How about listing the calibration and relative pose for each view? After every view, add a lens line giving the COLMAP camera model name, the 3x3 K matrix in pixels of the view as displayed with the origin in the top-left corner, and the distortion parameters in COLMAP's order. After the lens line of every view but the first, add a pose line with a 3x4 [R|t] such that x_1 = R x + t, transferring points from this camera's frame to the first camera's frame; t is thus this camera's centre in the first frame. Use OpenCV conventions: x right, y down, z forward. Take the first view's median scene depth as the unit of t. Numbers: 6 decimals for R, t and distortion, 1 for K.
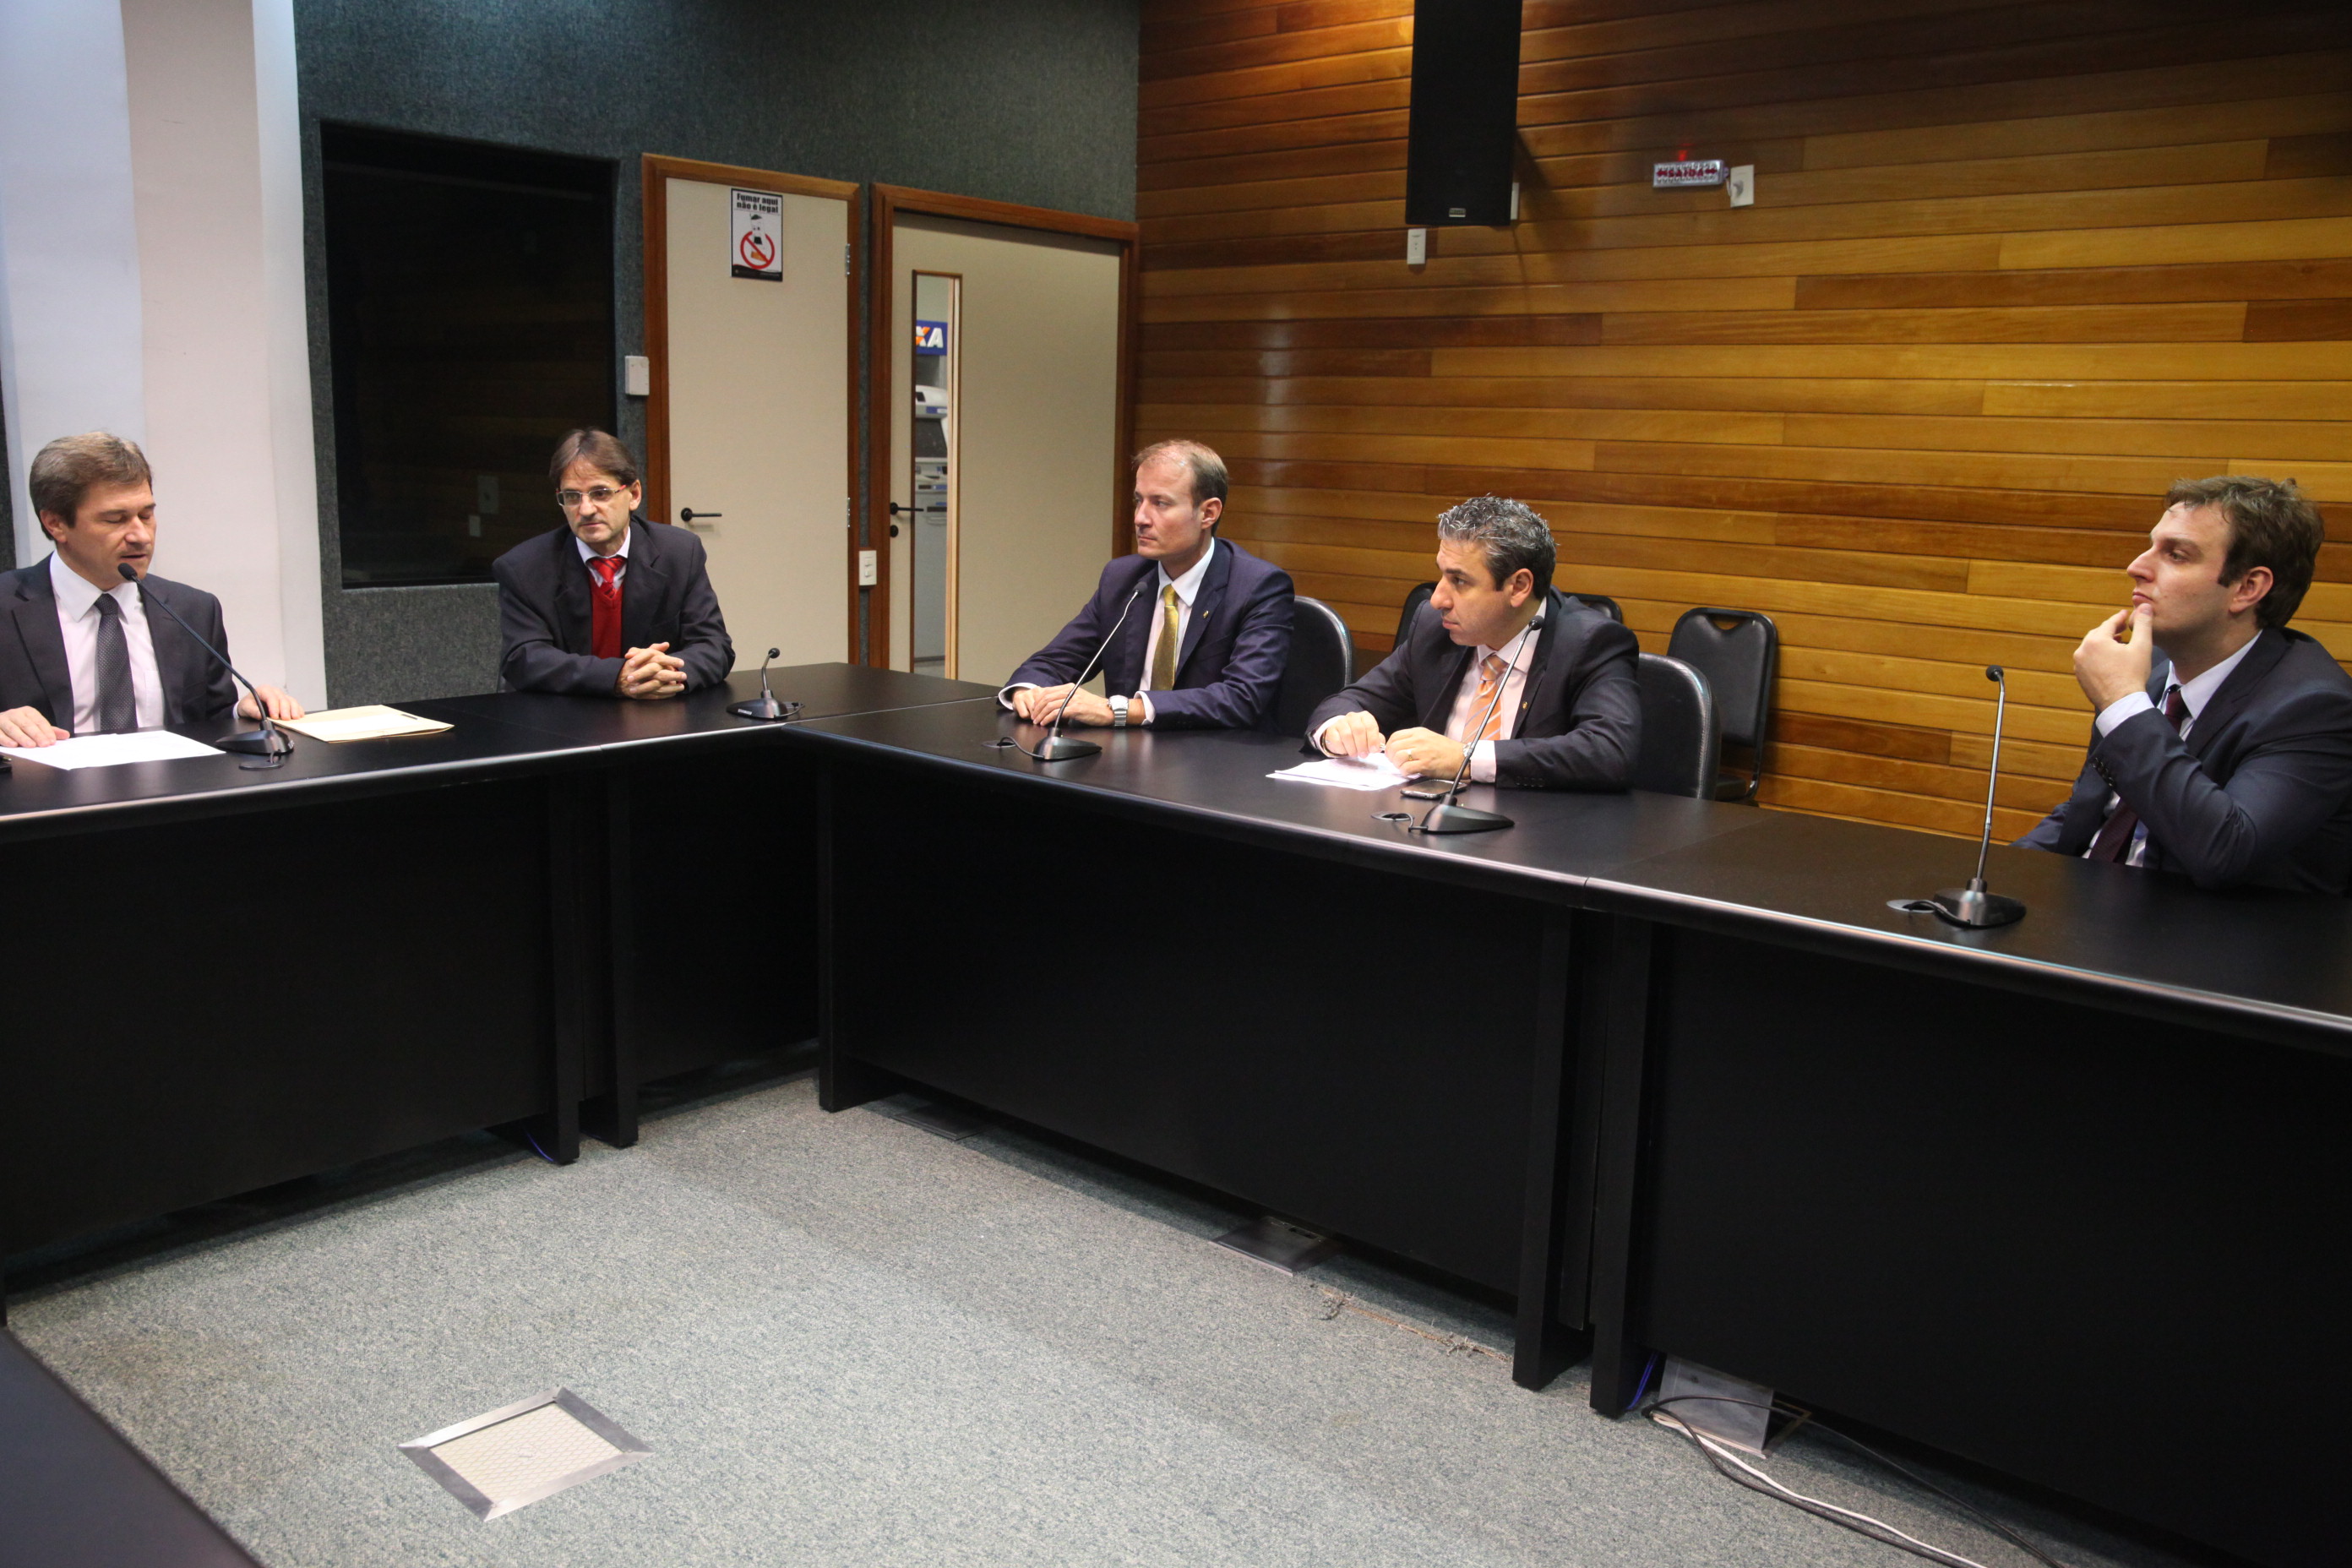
lens RADIAL K [[1934.7, 0, 1176.0], [0, 1934.7, 784.0], [0, 0, 1]] dist [-0.078711, 0.113542]
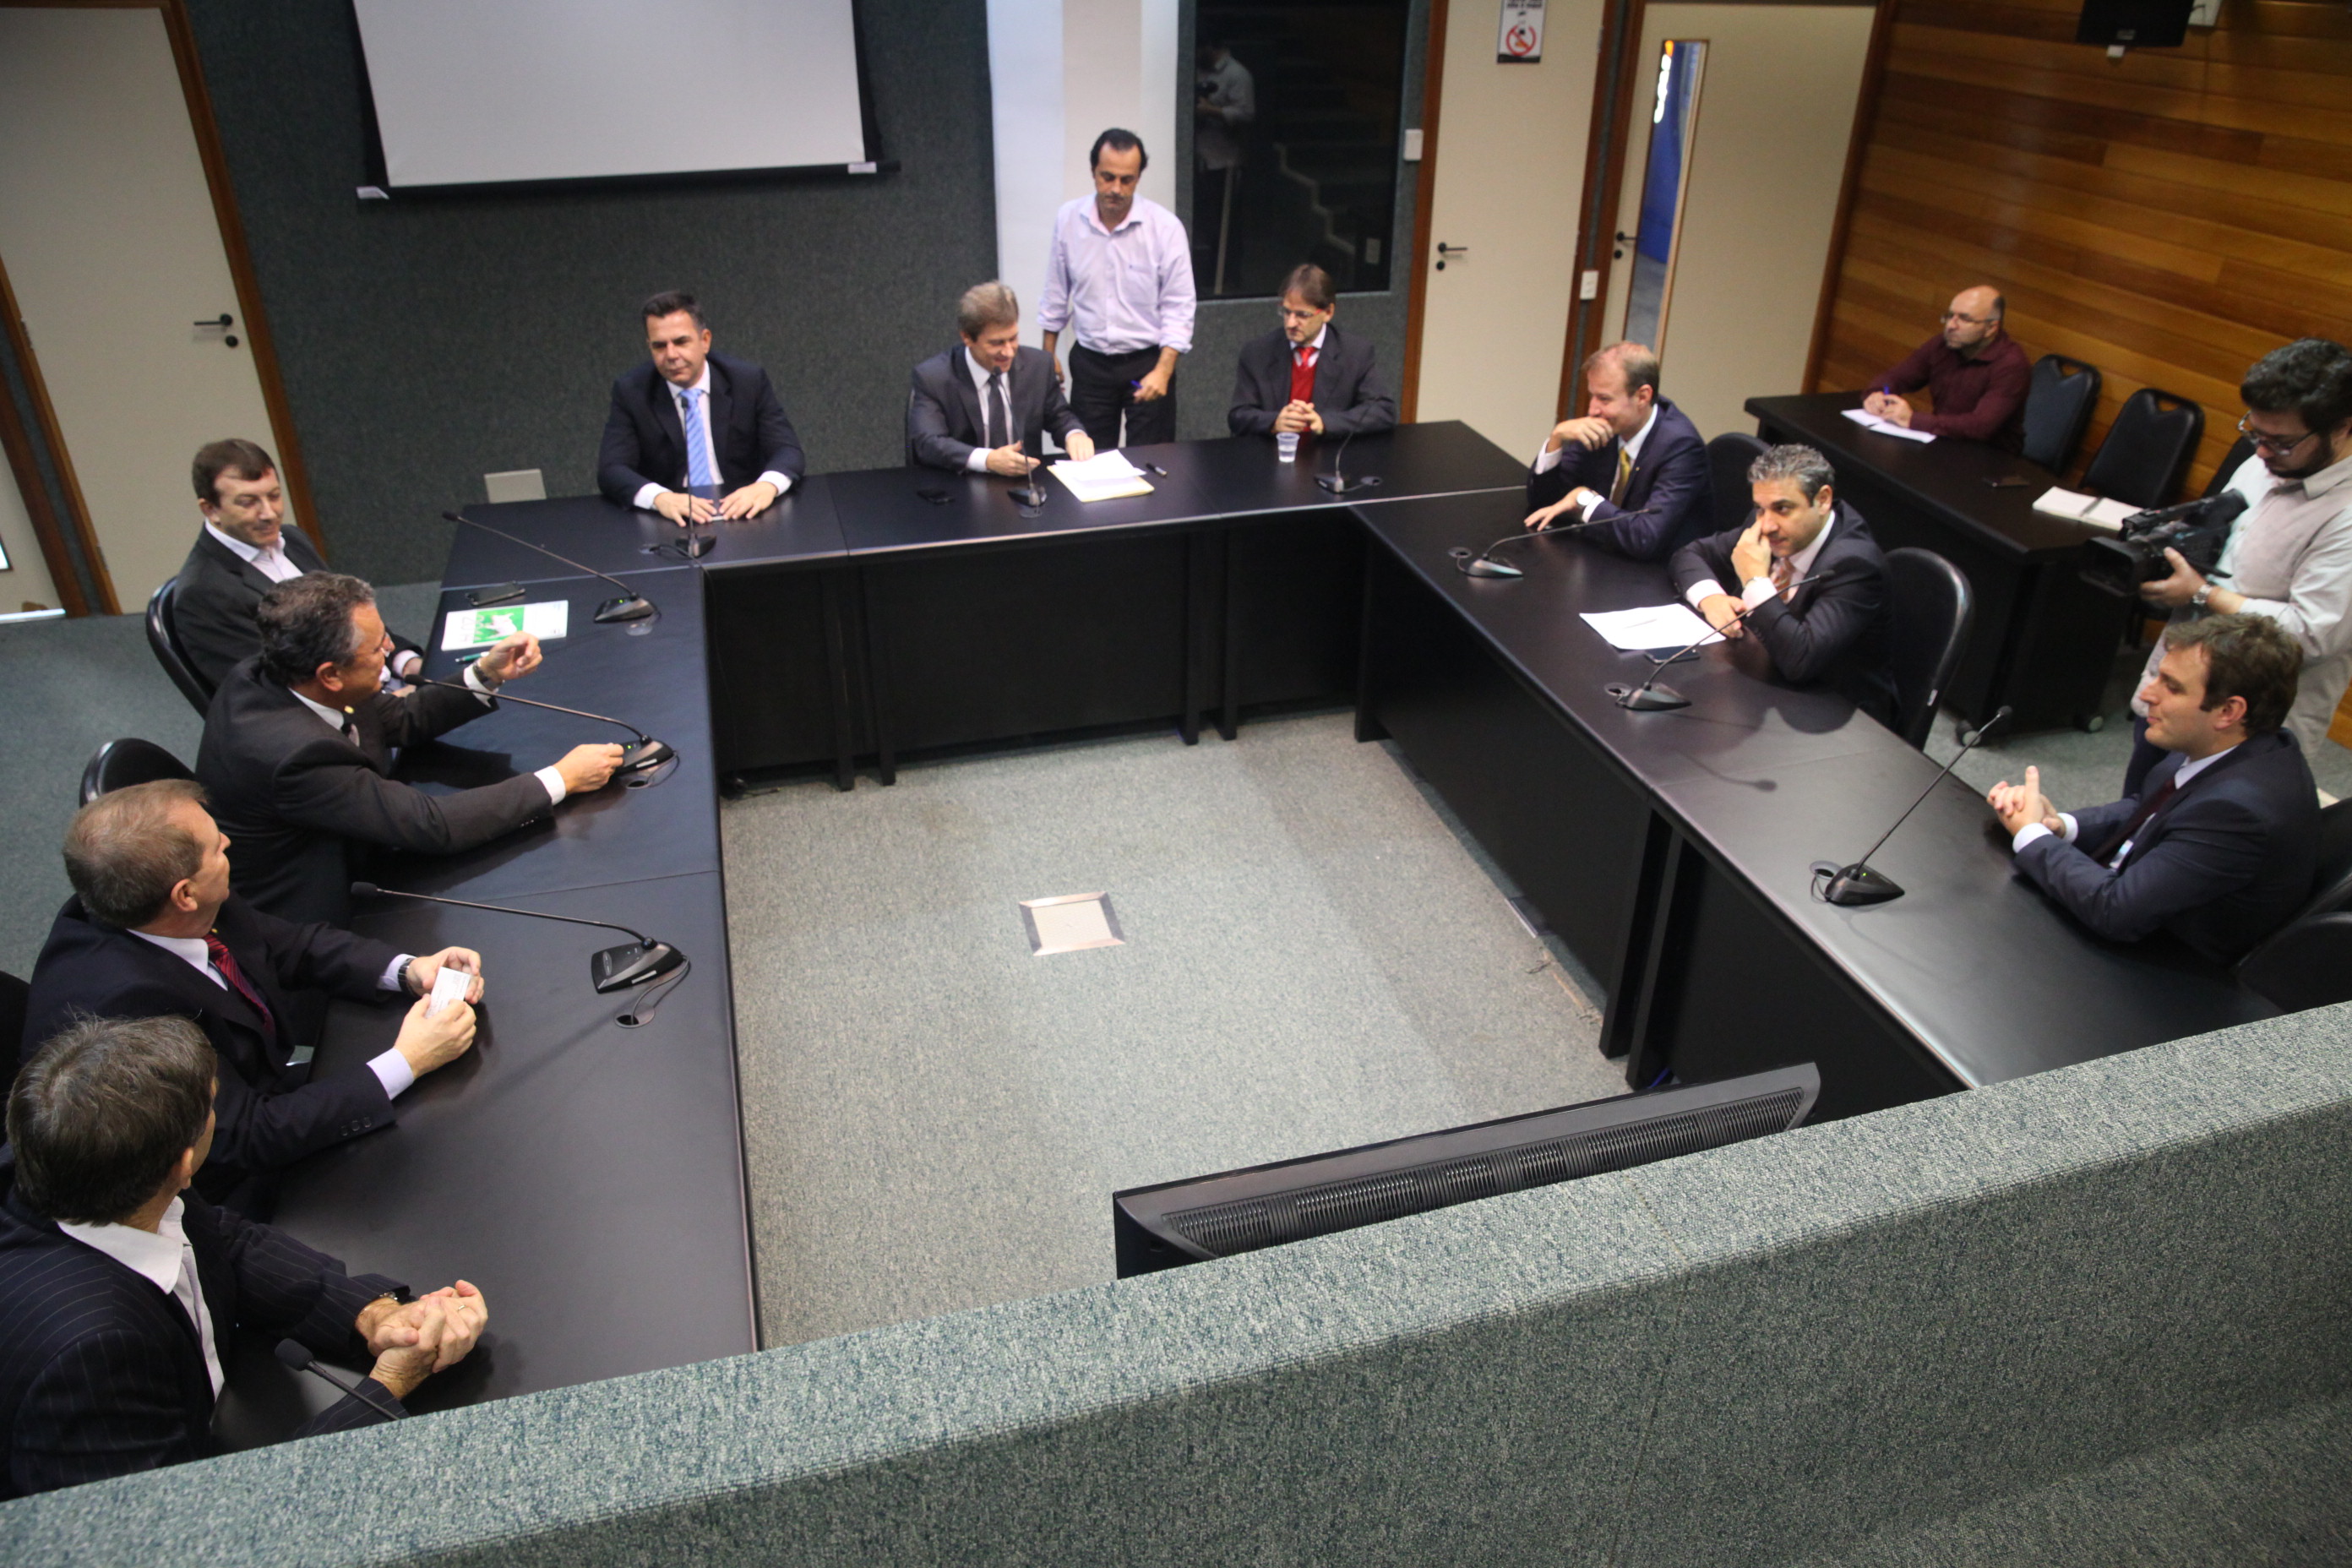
lens RADIAL K [[1612.1, 0, 1184.7], [0, 1612.1, 792.8], [0, 0, 1]] dist [-0.100503, 0.083921]
pose [[0.844514, 0.255964, -0.470402, 0.226704], [-0.084853, 0.931241, 0.354387, -0.168244], [0.528768, -0.259370, 0.808166, -0.112928]]
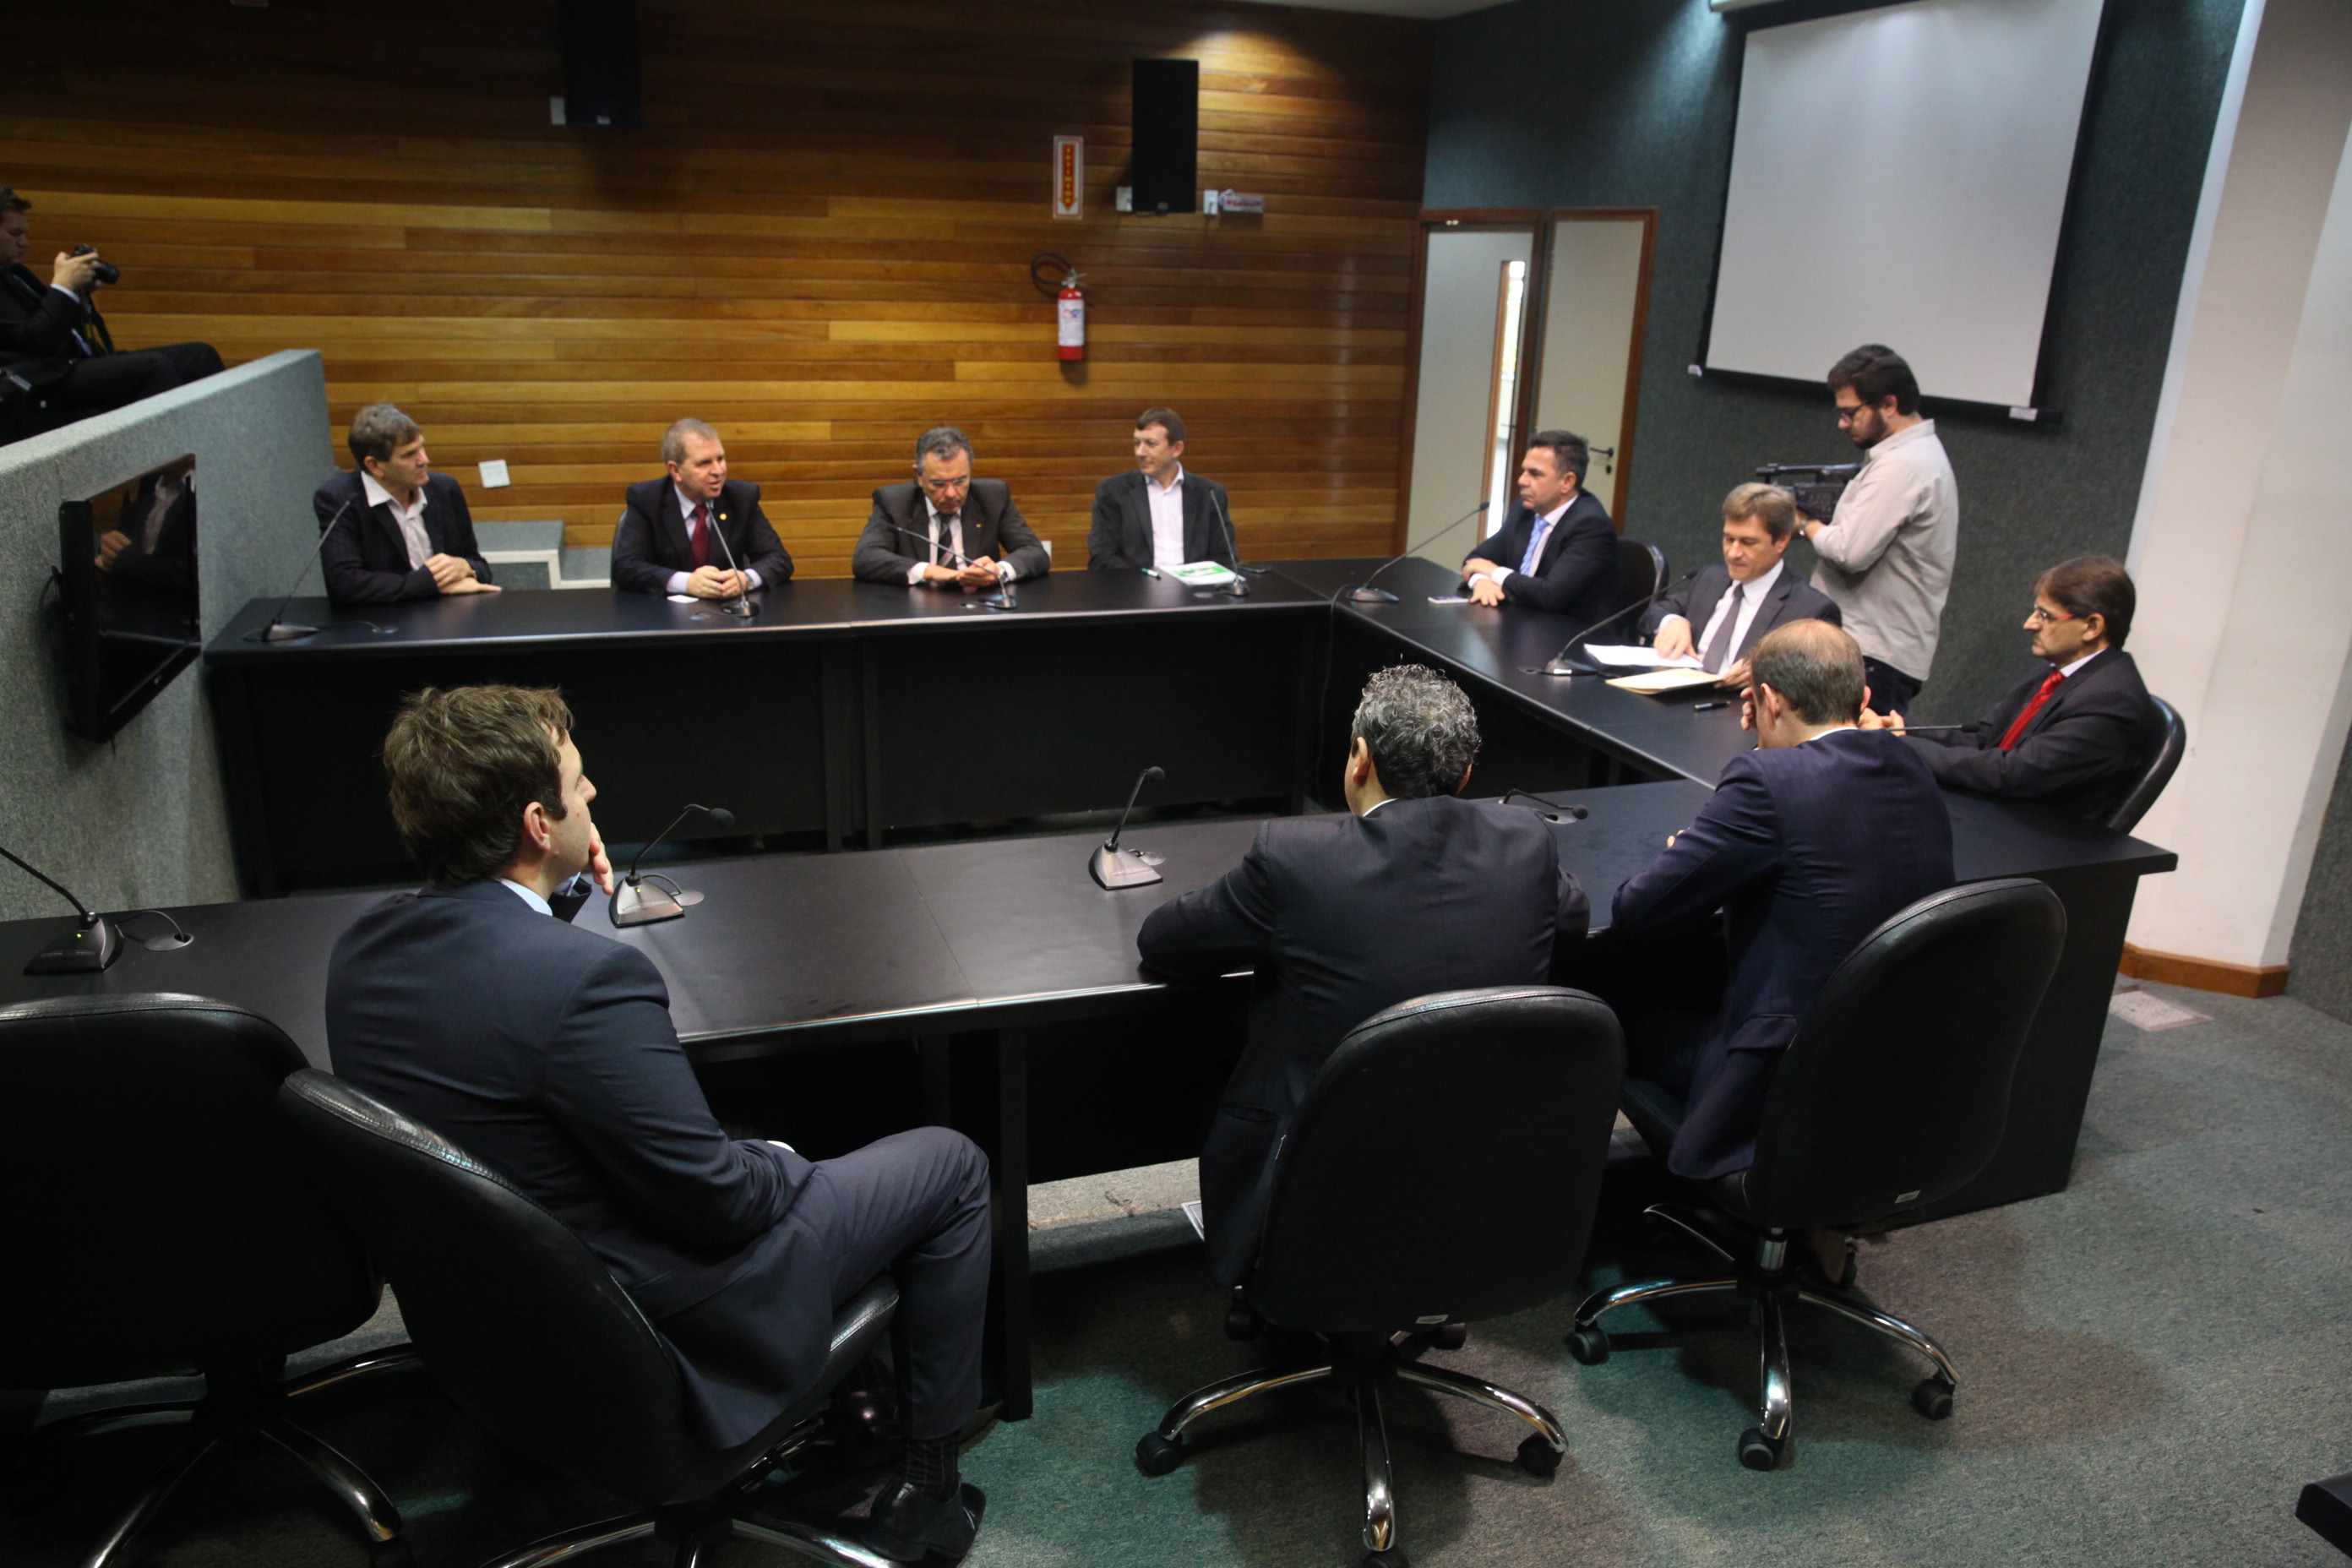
lens RADIAL K [[1612.1, 0, 1184.7], [0, 1612.1, 792.8], [0, 0, 1]] dist [-0.100503, 0.083921]
pose [[-0.486845, 0.249142, -0.837204, 0.464346], [-0.187569, 0.906283, 0.378774, -0.215052], [0.853112, 0.341438, -0.394488, 0.718089]]
